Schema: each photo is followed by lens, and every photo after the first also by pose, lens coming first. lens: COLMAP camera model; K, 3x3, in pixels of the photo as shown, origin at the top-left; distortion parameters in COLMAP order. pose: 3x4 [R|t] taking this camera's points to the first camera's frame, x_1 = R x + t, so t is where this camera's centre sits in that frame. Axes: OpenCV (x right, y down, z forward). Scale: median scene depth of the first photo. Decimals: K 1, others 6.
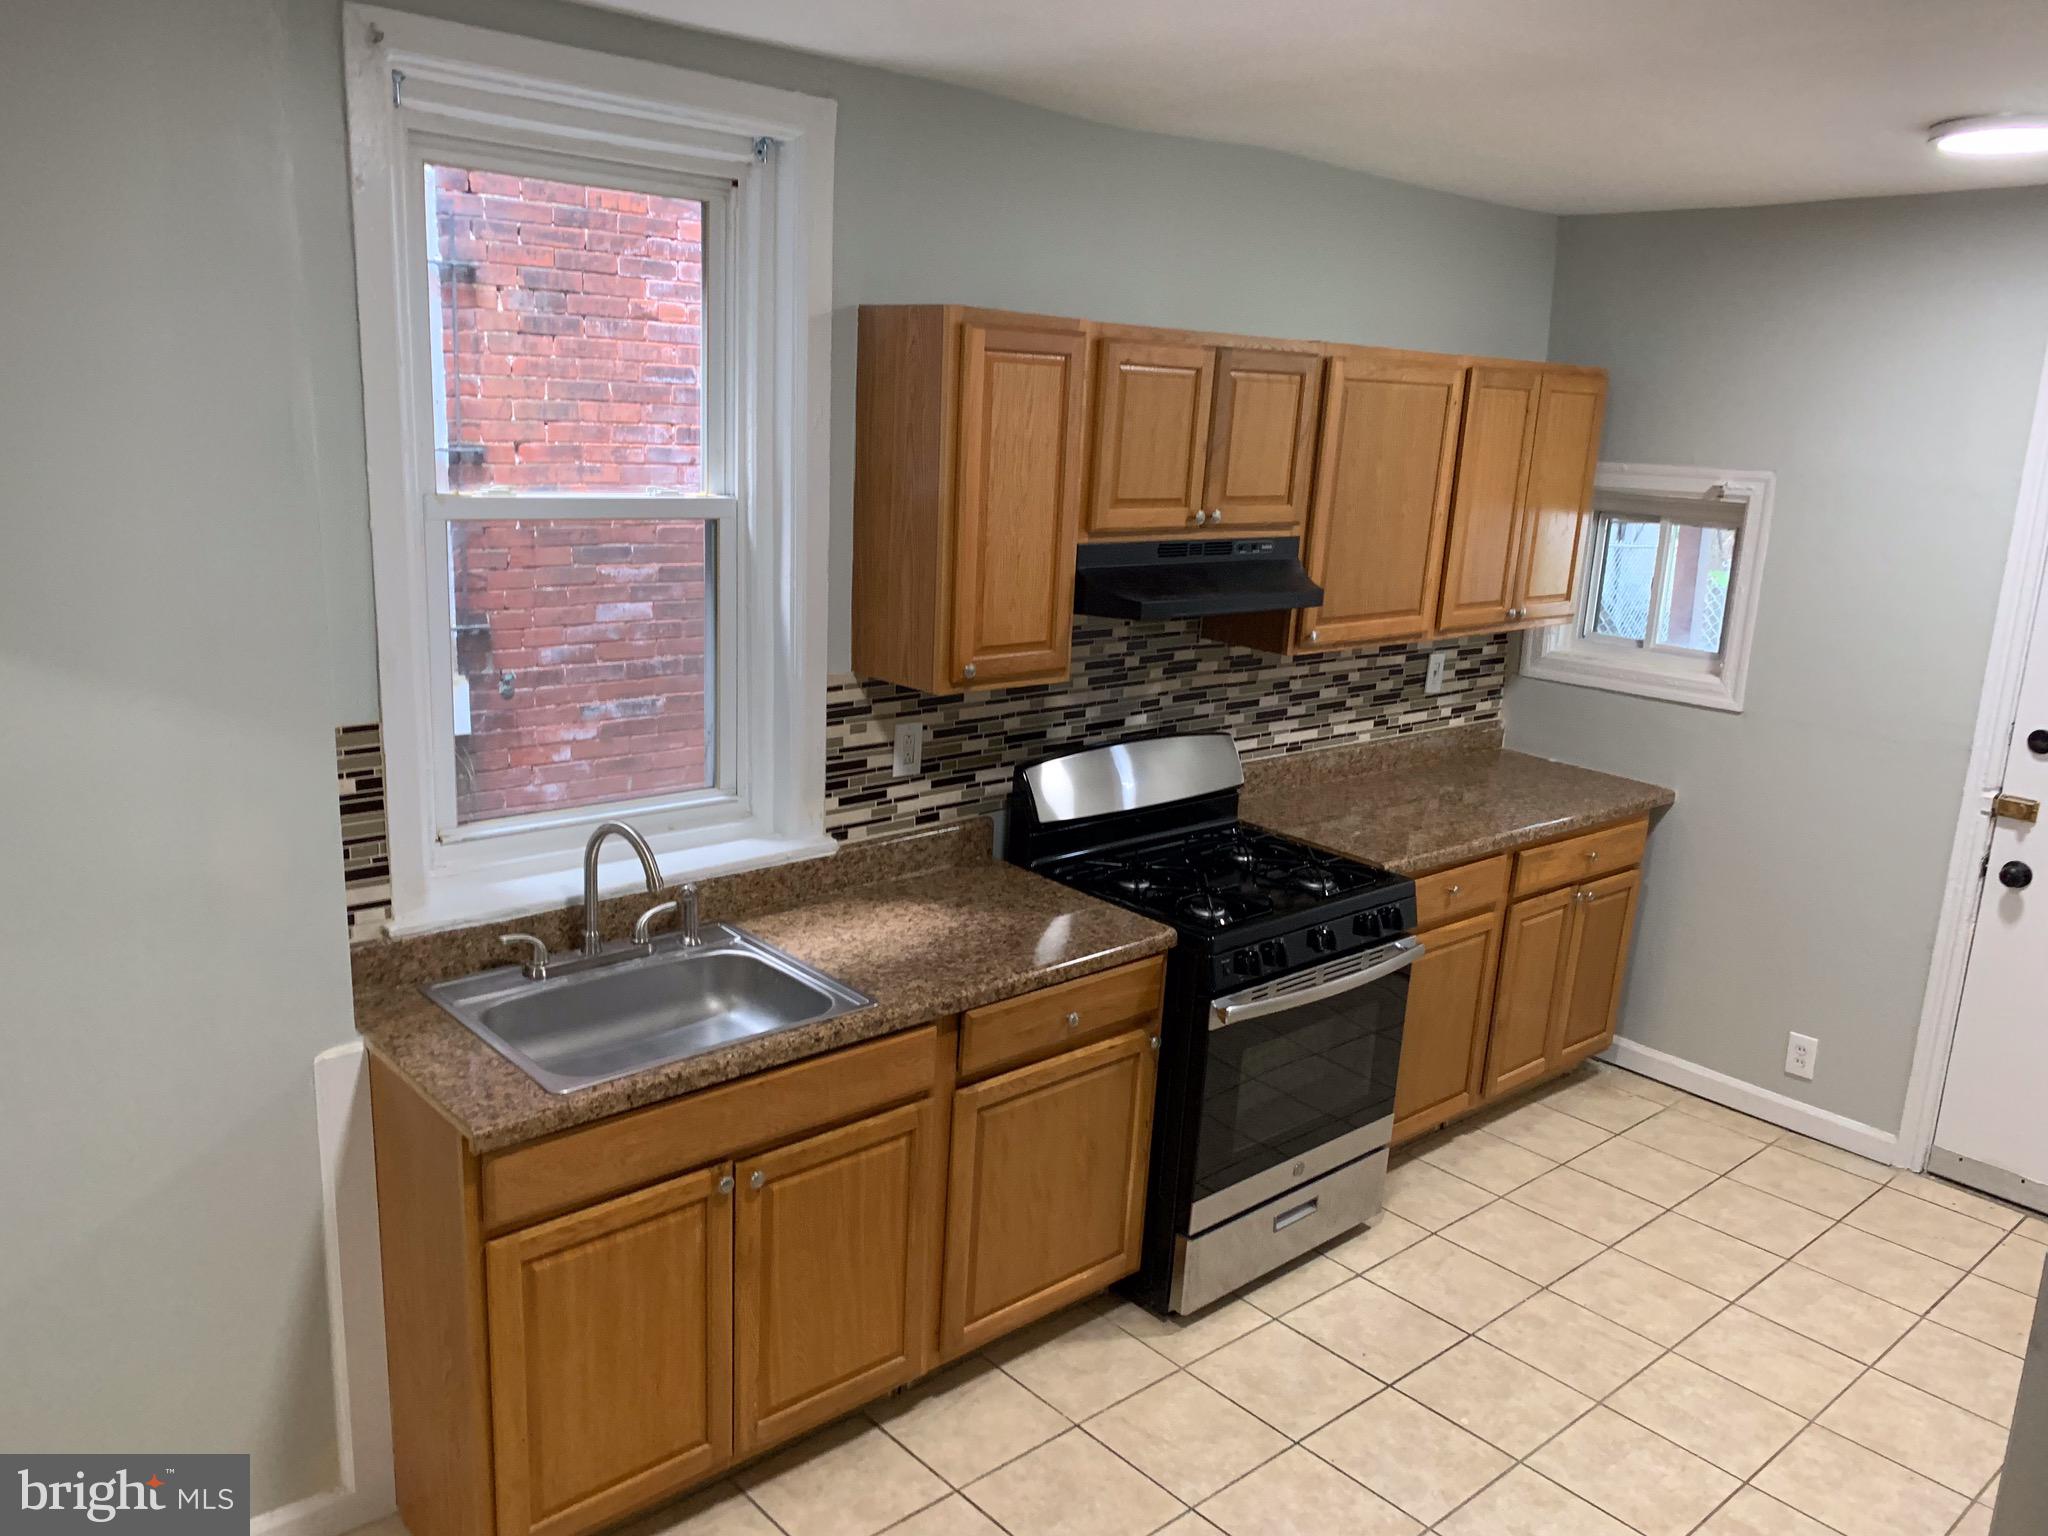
lens RADIAL K [[1551.0, 0, 1024.0], [0, 1551.0, 768.0], [0, 0, 1]] dist [0.138249, -0.289912]
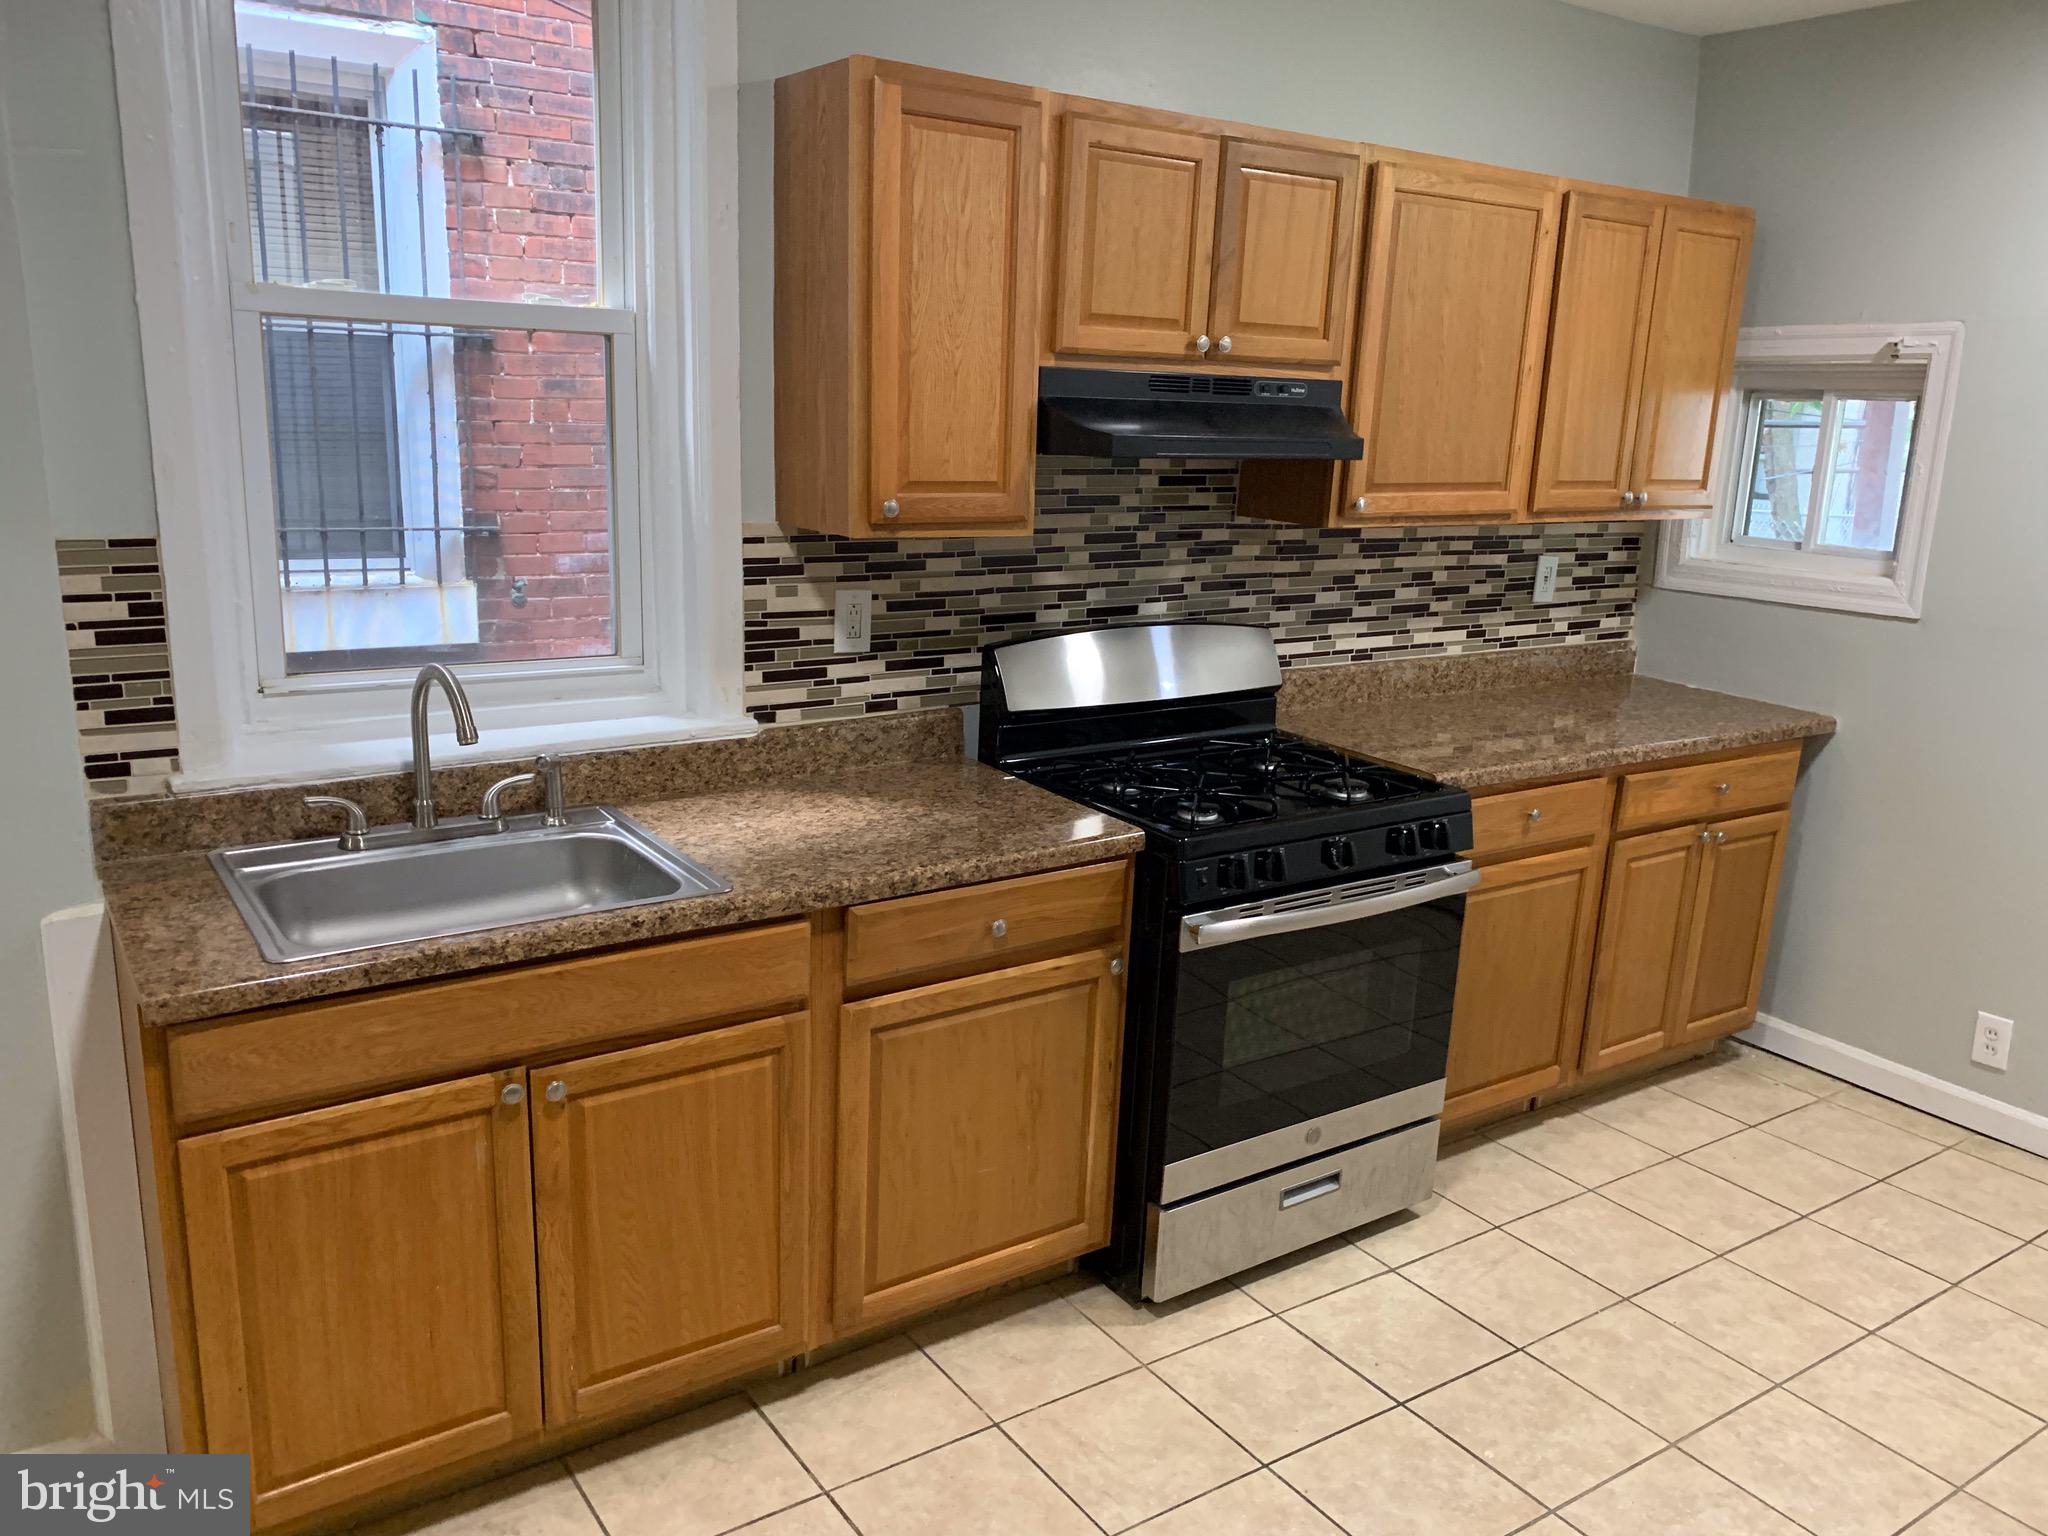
lens RADIAL K [[1579.6, 0, 1016.4], [0, 1579.6, 741.2], [0, 0, 1]] dist [0.085337, -0.141056]
pose [[0.991947, 0.016697, -0.125549, 0.125912], [-0.018664, 0.999721, -0.014504, 0.065685], [0.125272, 0.016730, 0.991981, 0.152043]]
